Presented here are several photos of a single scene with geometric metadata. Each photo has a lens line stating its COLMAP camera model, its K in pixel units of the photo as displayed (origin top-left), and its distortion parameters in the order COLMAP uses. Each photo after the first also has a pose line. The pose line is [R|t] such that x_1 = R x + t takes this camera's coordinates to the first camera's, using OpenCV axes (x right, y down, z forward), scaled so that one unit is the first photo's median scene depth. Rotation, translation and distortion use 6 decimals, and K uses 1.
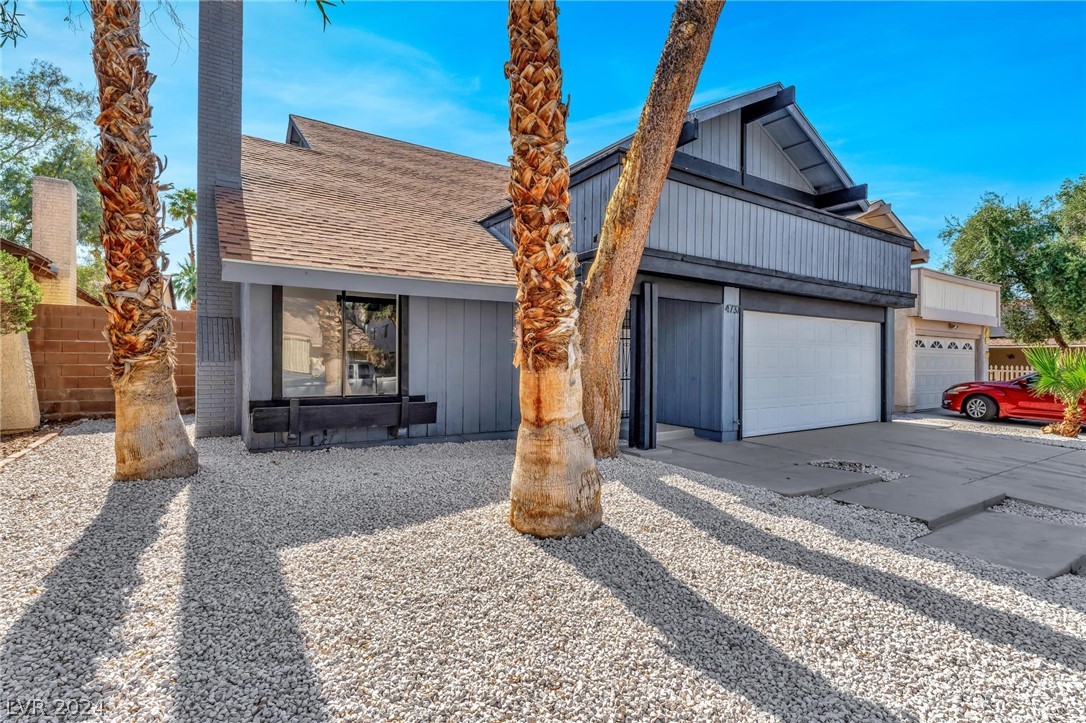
lens RADIAL K [[499.7, 0, 543.0], [0, 499.7, 361.5], [0, 0, 1]] dist [-0.000506, -0.000036]
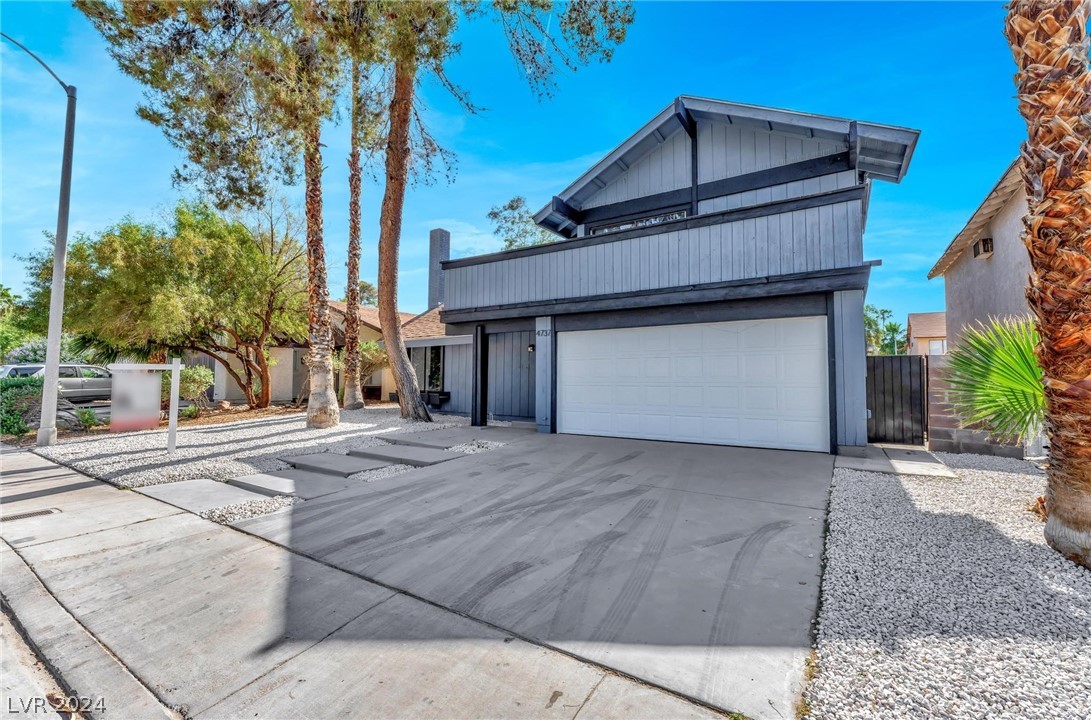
lens RADIAL K [[456.6, 0, 545.5], [0, 456.6, 360.0], [0, 0, 1]] dist [0.000046, 0.000003]
pose [[0.415185, -0.041669, -0.908782, 1.469185], [-0.008810, 0.998719, -0.049817, 0.028292], [0.909694, 0.028690, 0.414287, 0.479545]]
